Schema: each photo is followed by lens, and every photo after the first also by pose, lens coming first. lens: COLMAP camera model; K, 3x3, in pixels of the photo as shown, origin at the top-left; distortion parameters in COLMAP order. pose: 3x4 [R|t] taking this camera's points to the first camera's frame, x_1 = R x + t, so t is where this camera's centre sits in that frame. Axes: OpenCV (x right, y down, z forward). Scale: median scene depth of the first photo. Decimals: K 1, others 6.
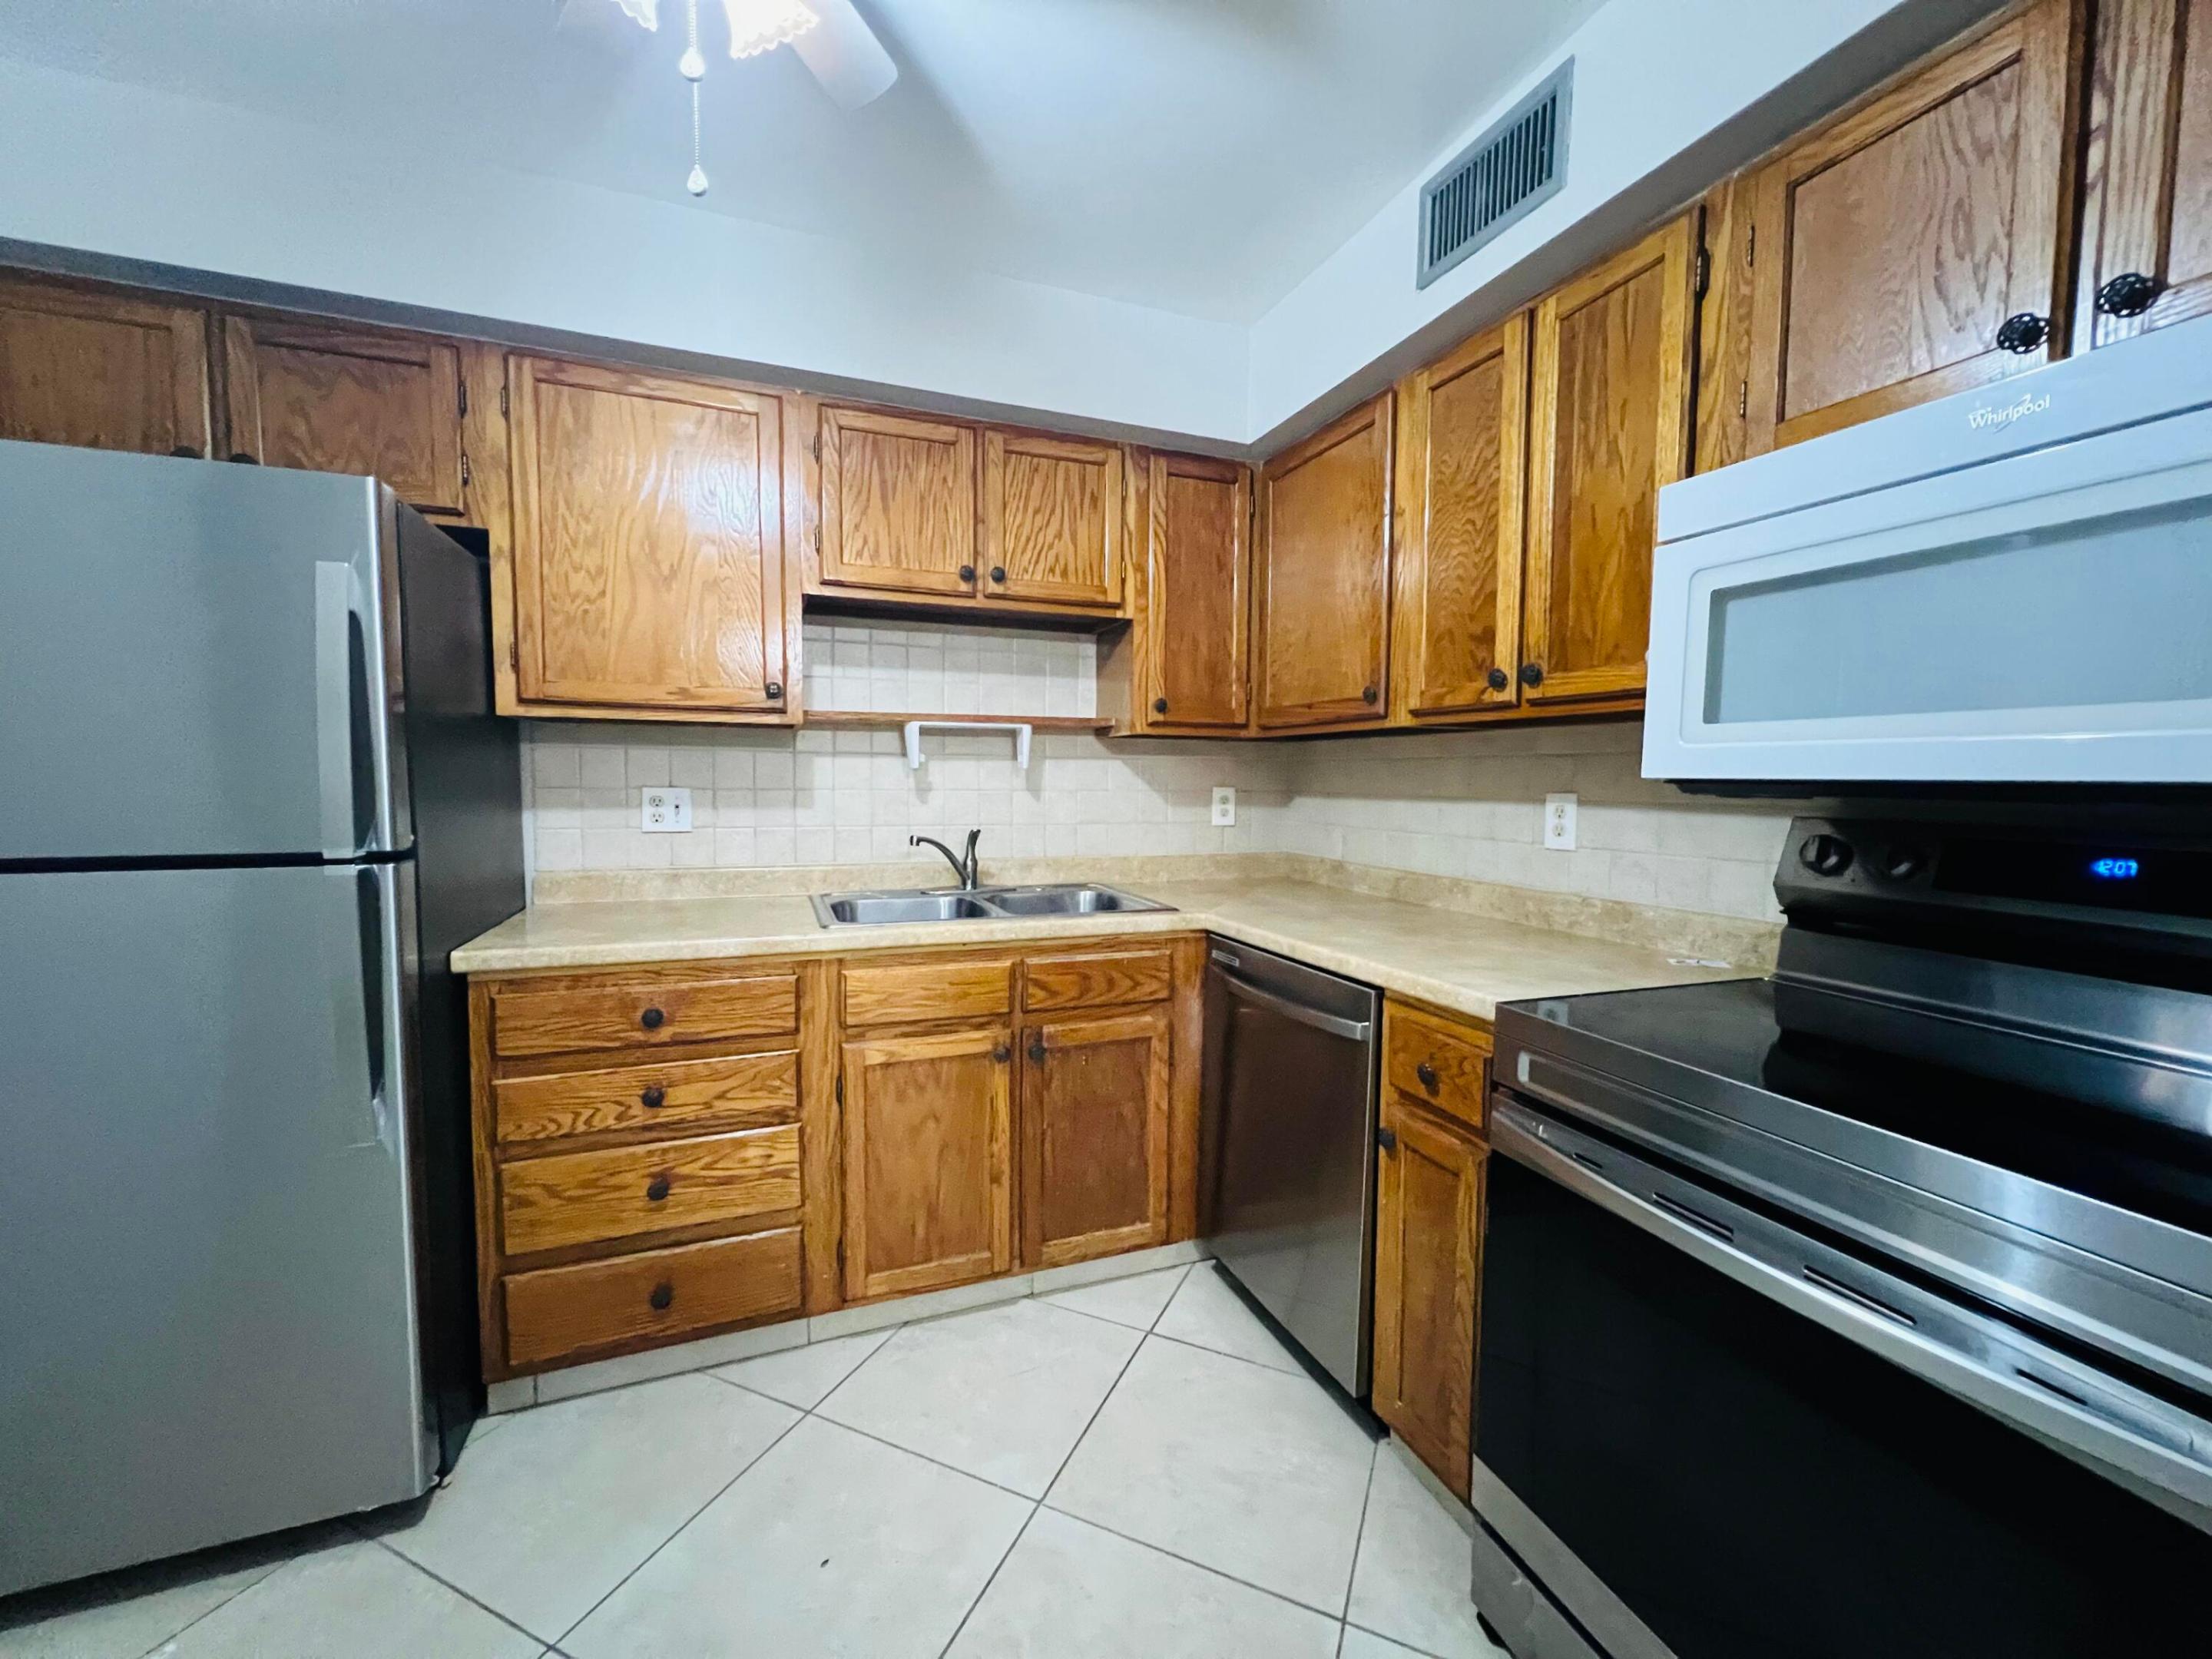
lens RADIAL K [[883.2, 0, 1106.0], [0, 883.2, 829.5], [0, 0, 1]] dist [0.000680, -0.000316]
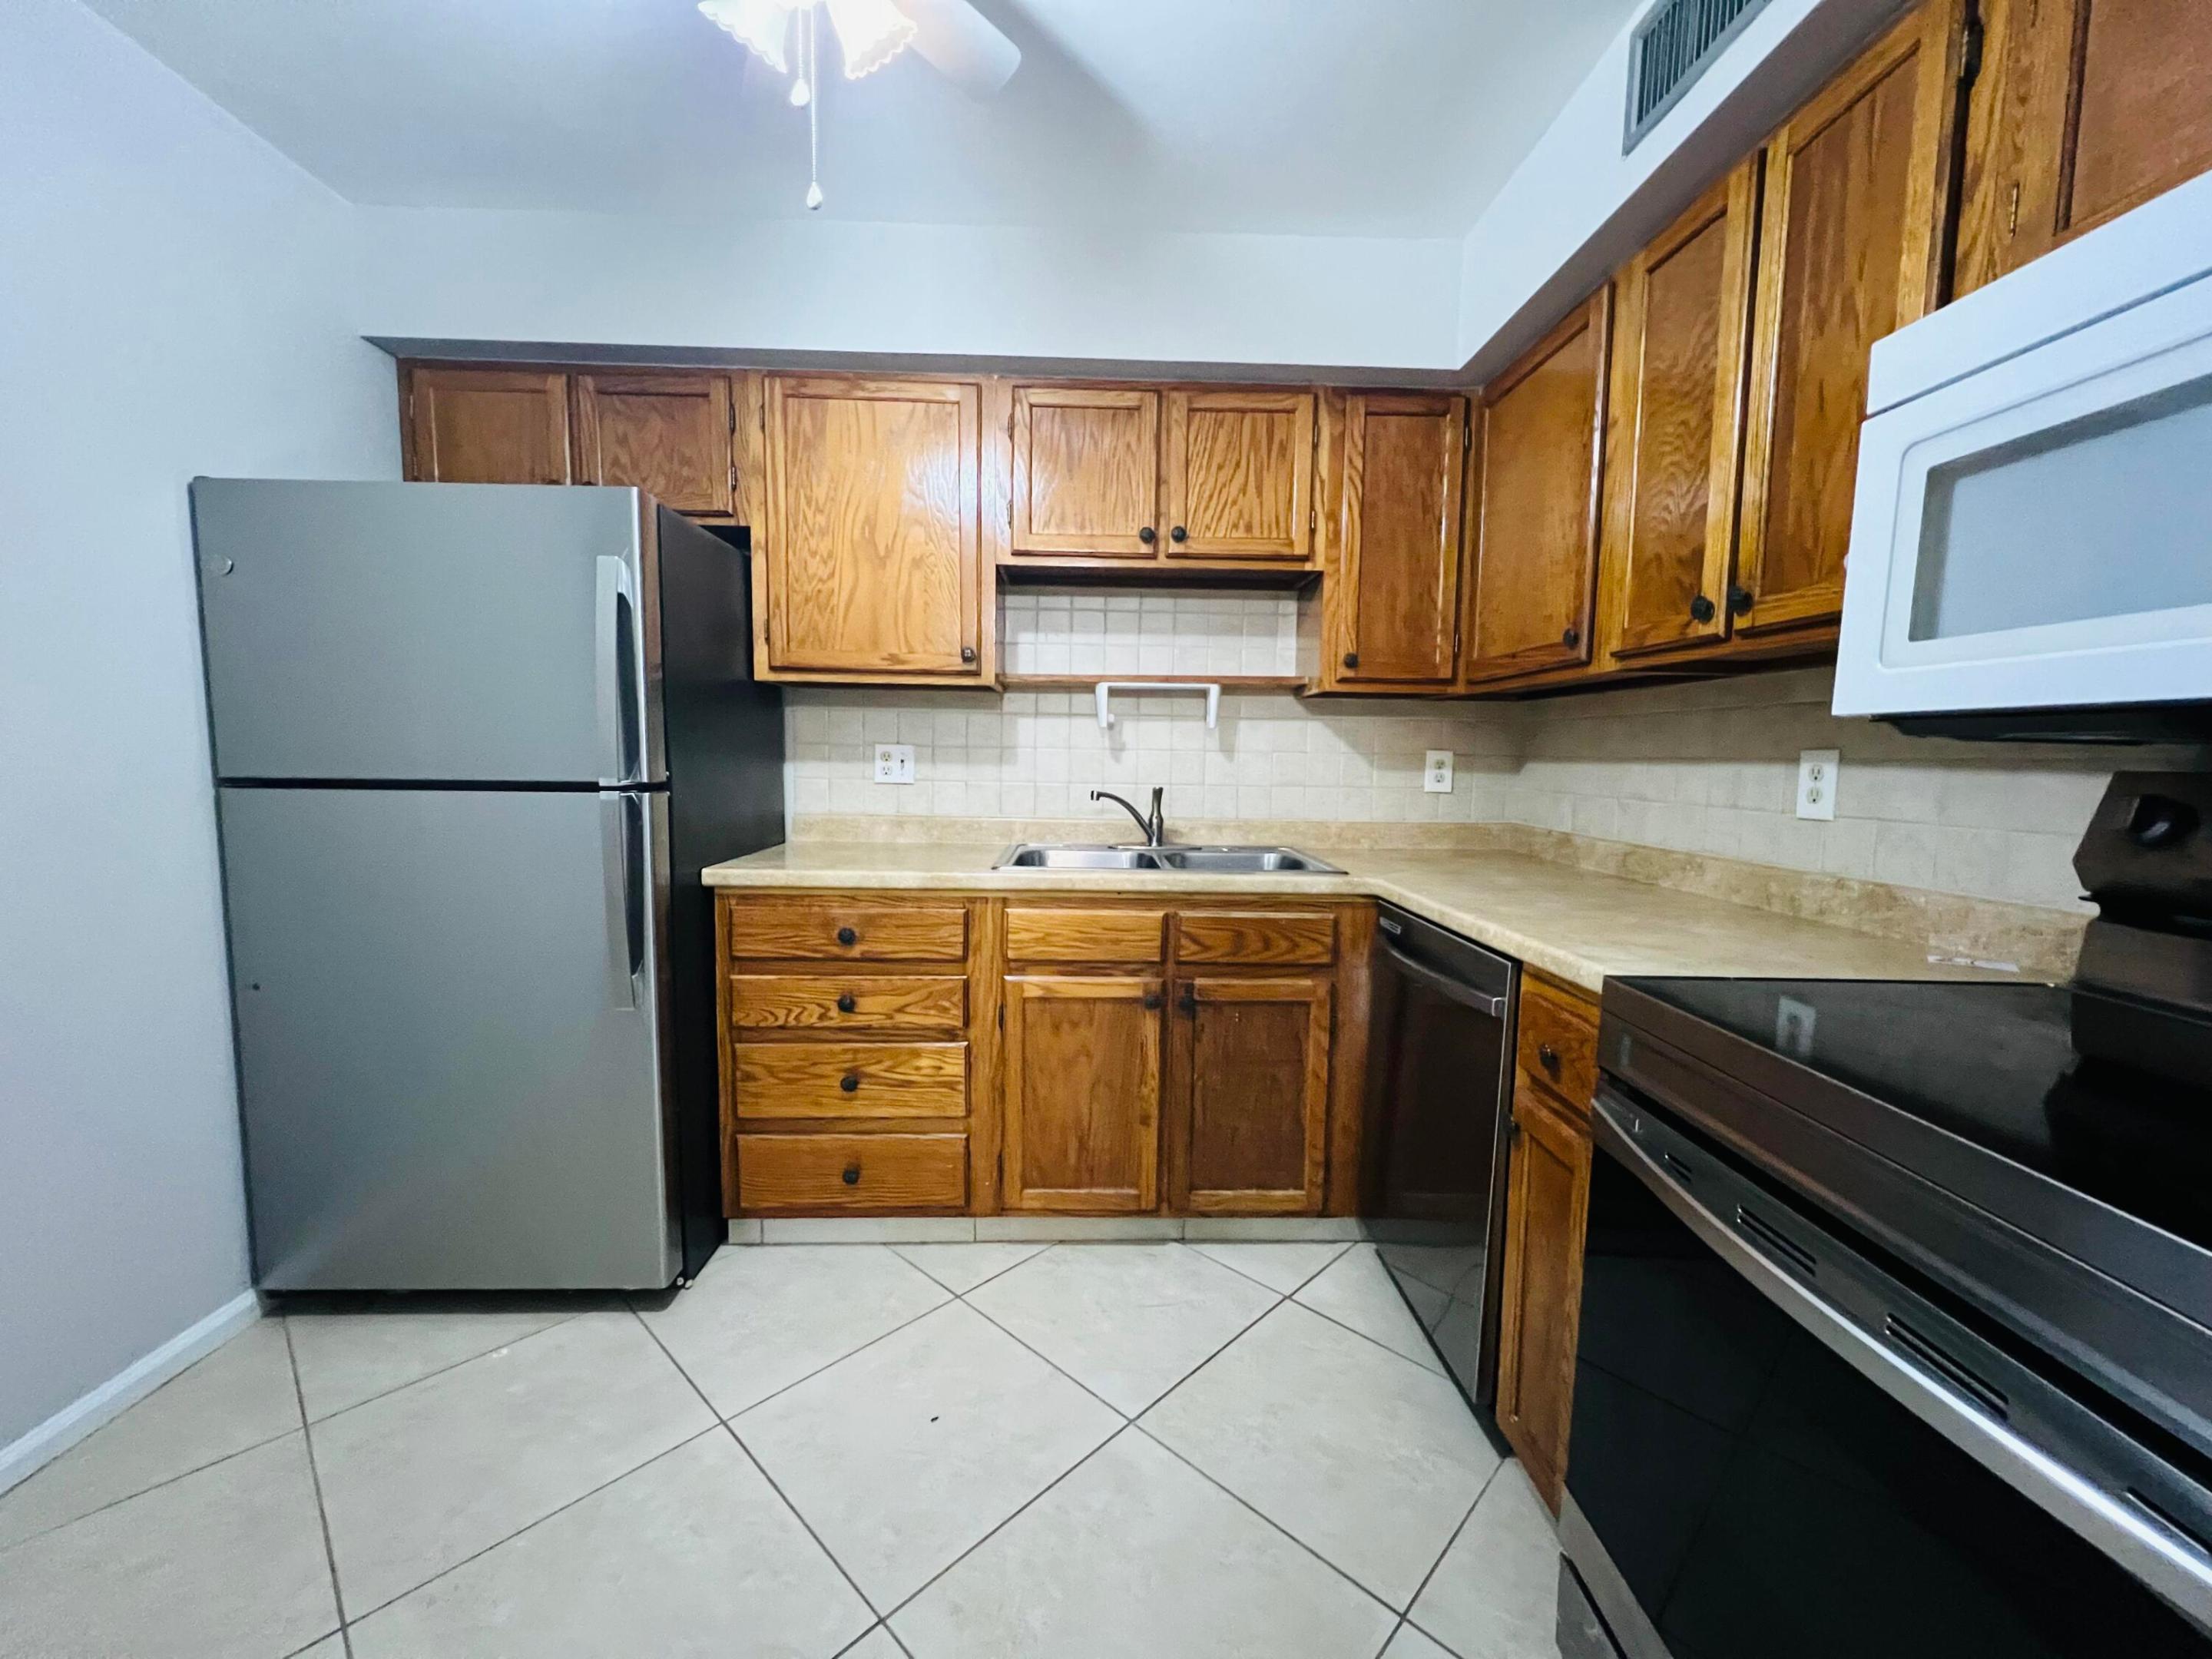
lens RADIAL K [[883.2, 0, 1106.0], [0, 883.2, 829.5], [0, 0, 1]] dist [0.000680, -0.000316]
pose [[0.942067, 0.034981, -0.333595, 0.173078], [-0.027150, 0.999236, 0.028110, 0.027185], [0.334324, -0.017424, 0.942297, 0.014927]]
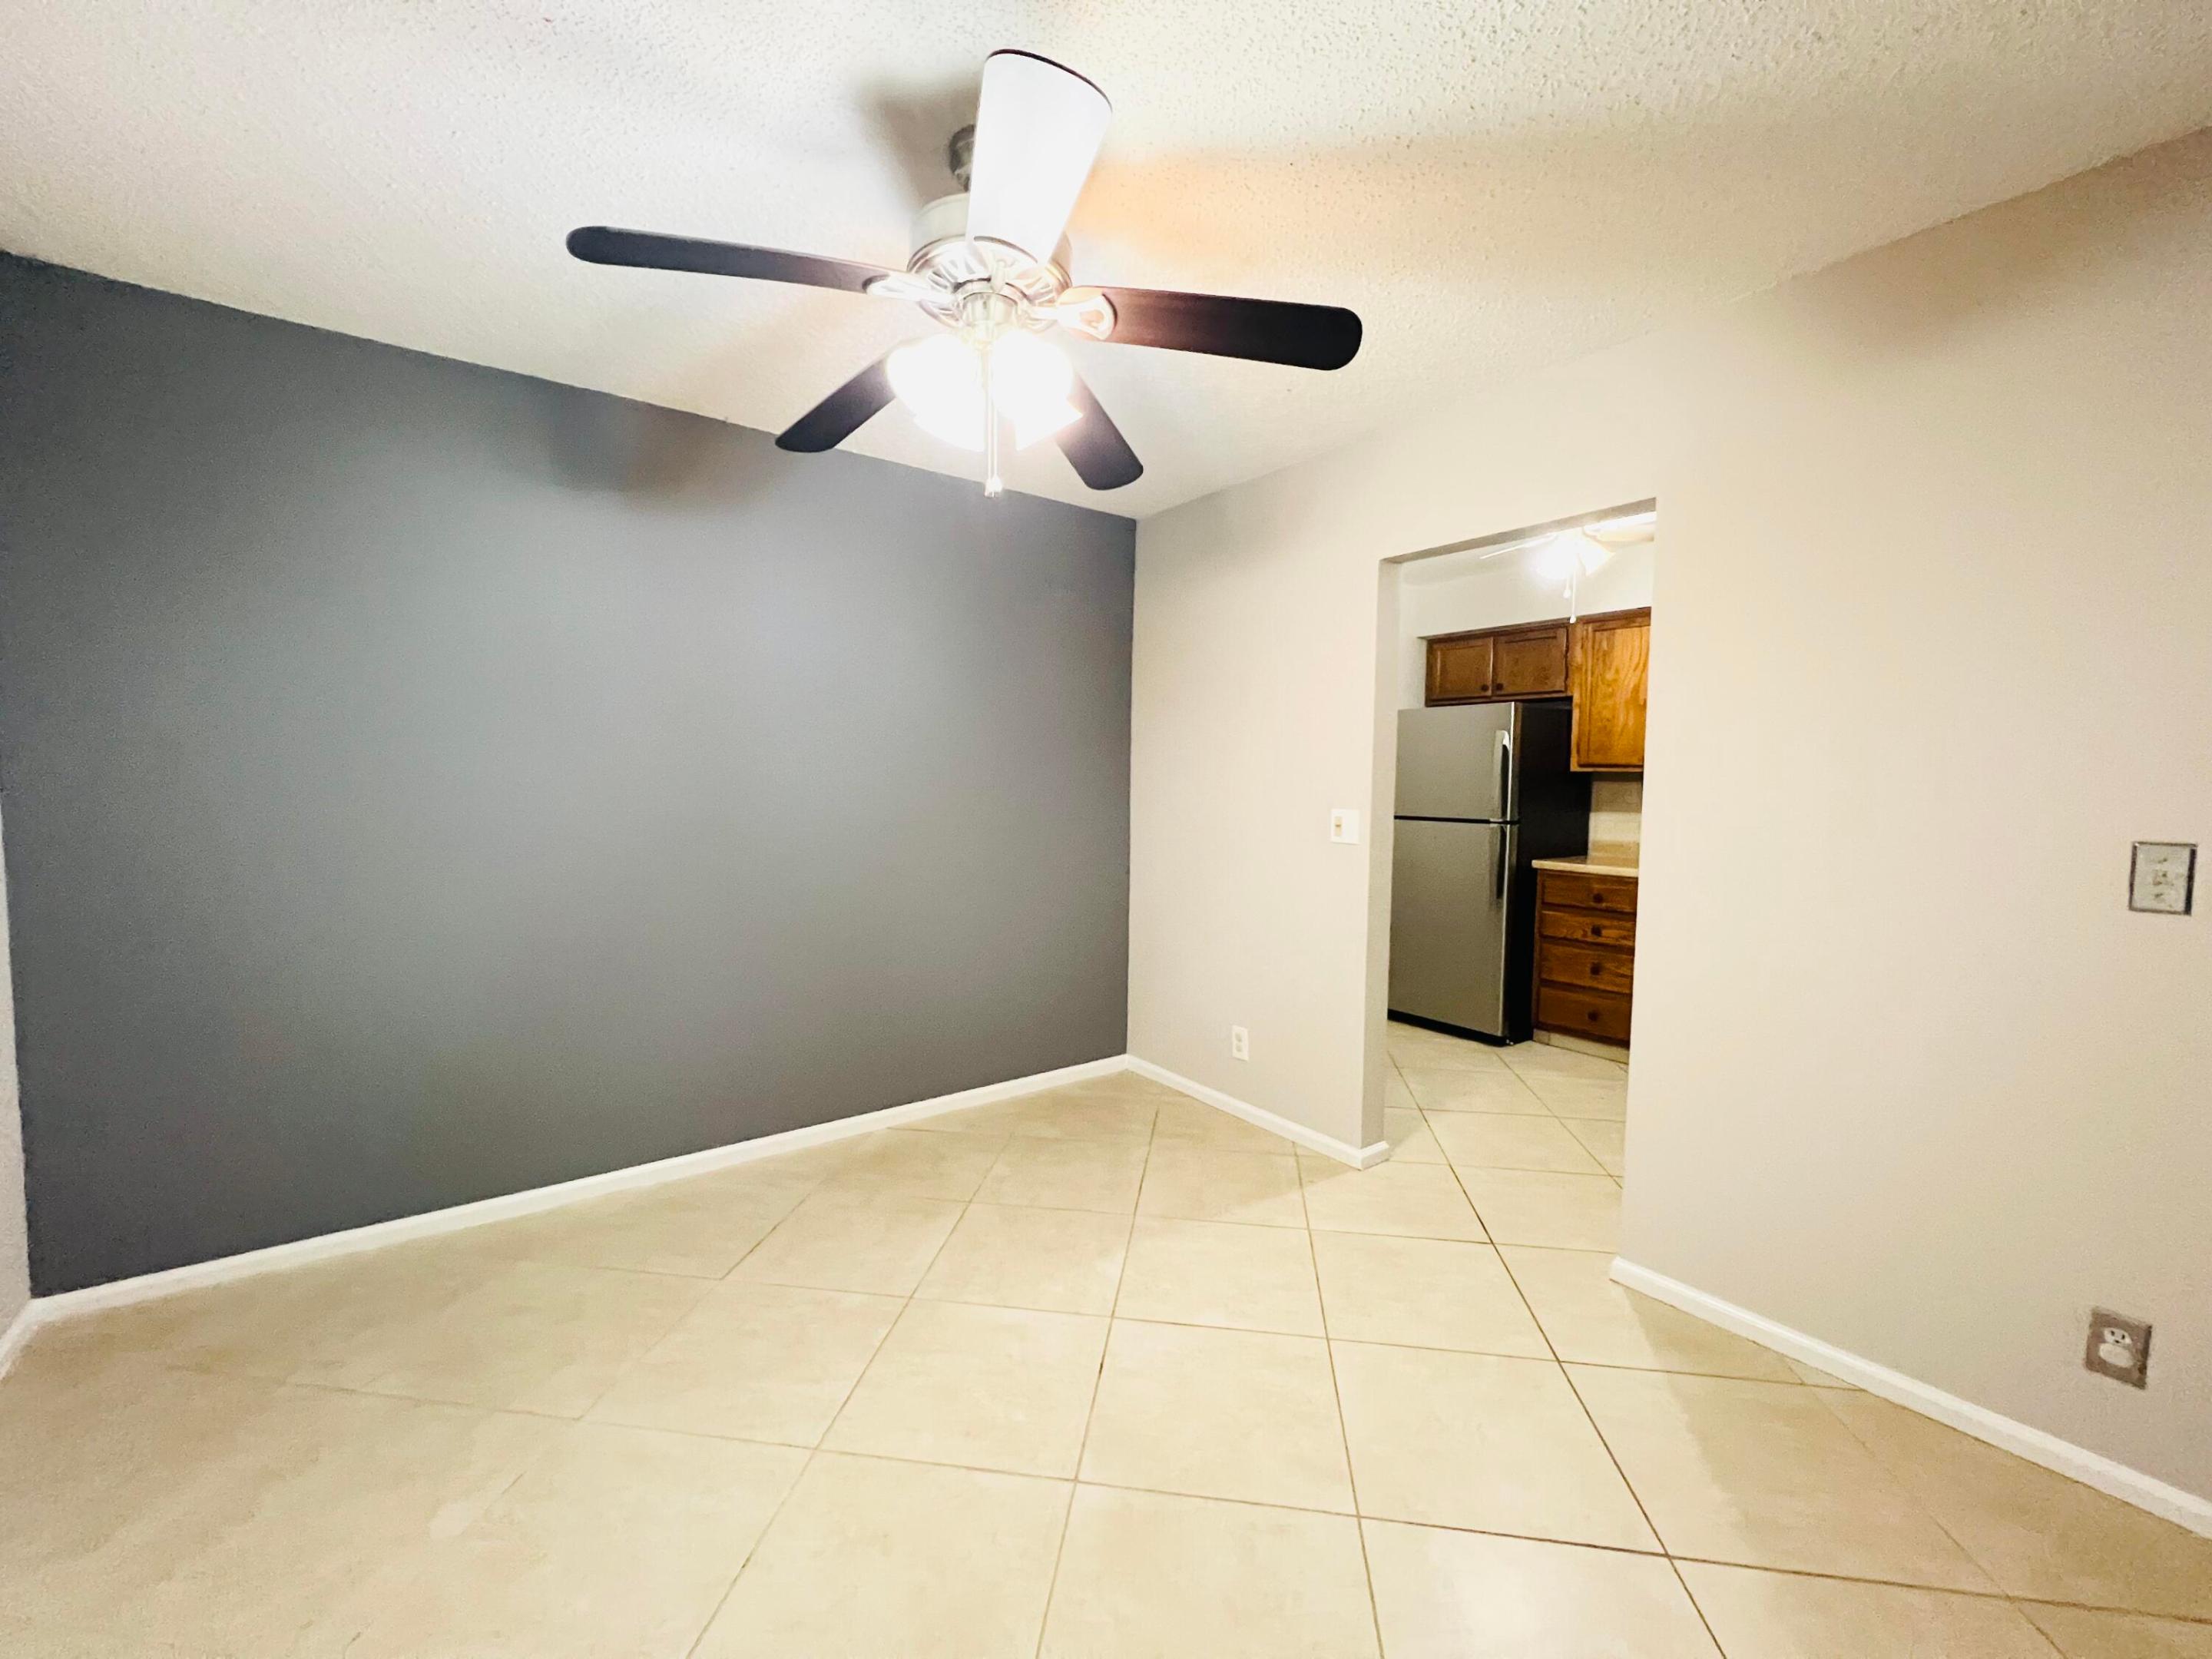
lens RADIAL K [[883.2, 0, 1106.0], [0, 883.2, 829.5], [0, 0, 1]] dist [0.000680, -0.000316]
pose [[0.266963, 0.054979, -0.962137, 1.286947], [-0.069376, 0.996877, 0.037714, 0.026223], [0.961206, 0.056681, 0.269943, -0.854440]]
